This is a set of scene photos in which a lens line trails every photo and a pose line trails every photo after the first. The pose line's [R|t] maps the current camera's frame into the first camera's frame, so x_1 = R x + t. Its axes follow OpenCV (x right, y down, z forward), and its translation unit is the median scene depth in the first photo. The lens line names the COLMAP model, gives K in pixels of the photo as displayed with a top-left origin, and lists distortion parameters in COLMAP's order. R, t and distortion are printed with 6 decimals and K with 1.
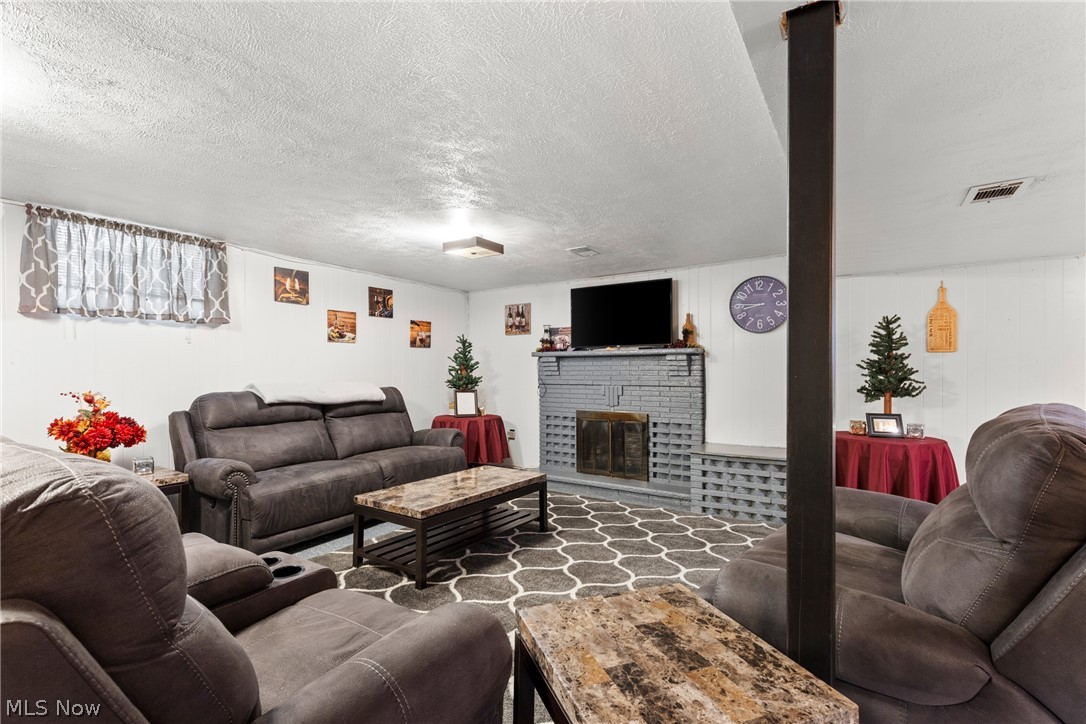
lens RADIAL K [[493.0, 0, 548.1], [0, 493.0, 366.0], [0, 0, 1]] dist [0.004089, 0.000709]
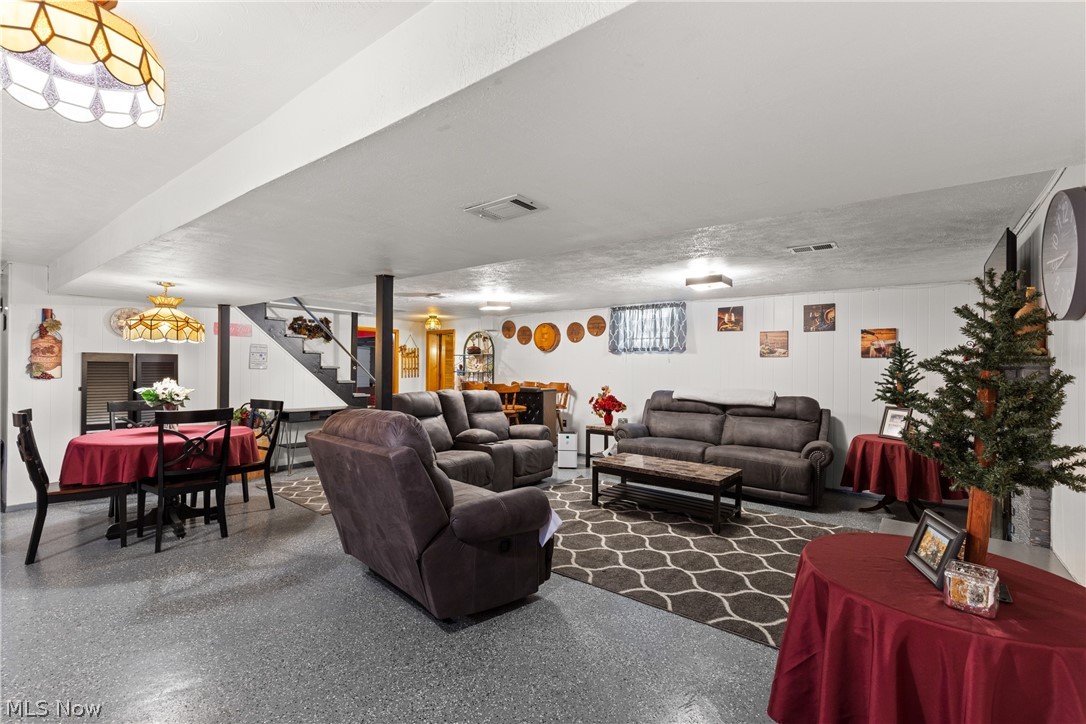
lens RADIAL K [[493.0, 0, 546.9], [0, 493.0, 364.4], [0, 0, 1]] dist [0.004089, 0.000709]
pose [[-0.083605, -0.010752, -0.996441, 0.853414], [-0.006316, 0.999927, -0.010260, -0.014224], [0.996479, 0.005436, -0.083667, 0.557277]]
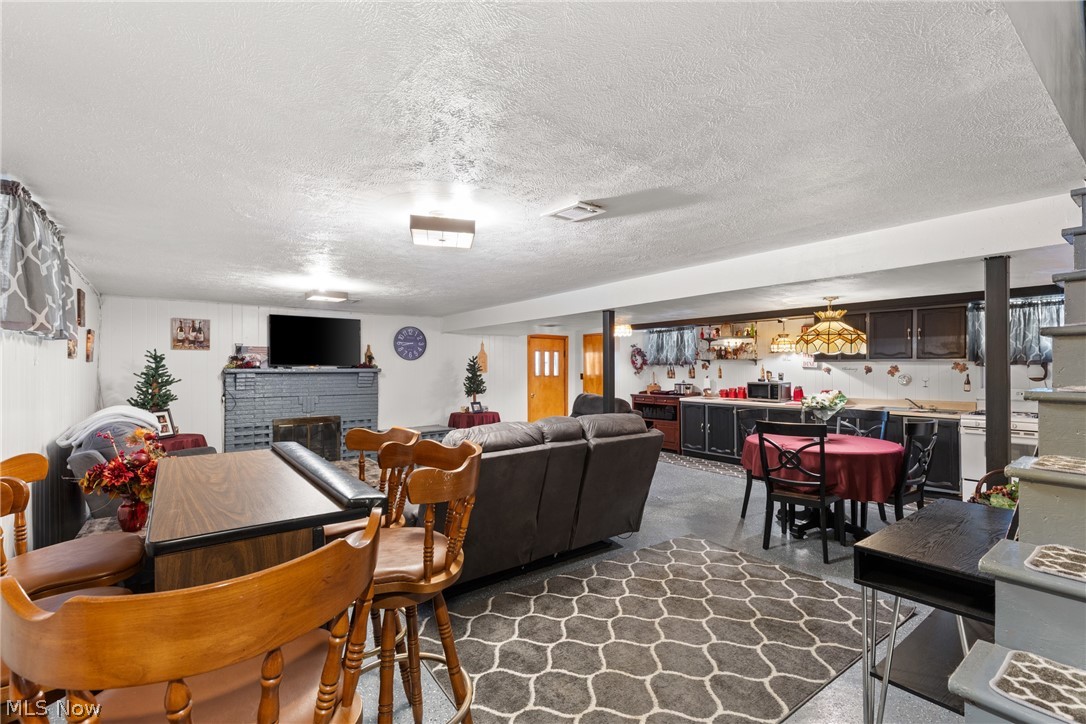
lens RADIAL K [[493.0, 0, 545.6], [0, 493.0, 370.8], [0, 0, 1]] dist [0.004089, 0.000709]
pose [[0.332792, 0.007827, 0.942968, -0.988379], [0.000983, 0.999962, -0.008647, -0.015859], [-0.943000, 0.003805, 0.332772, 0.001874]]
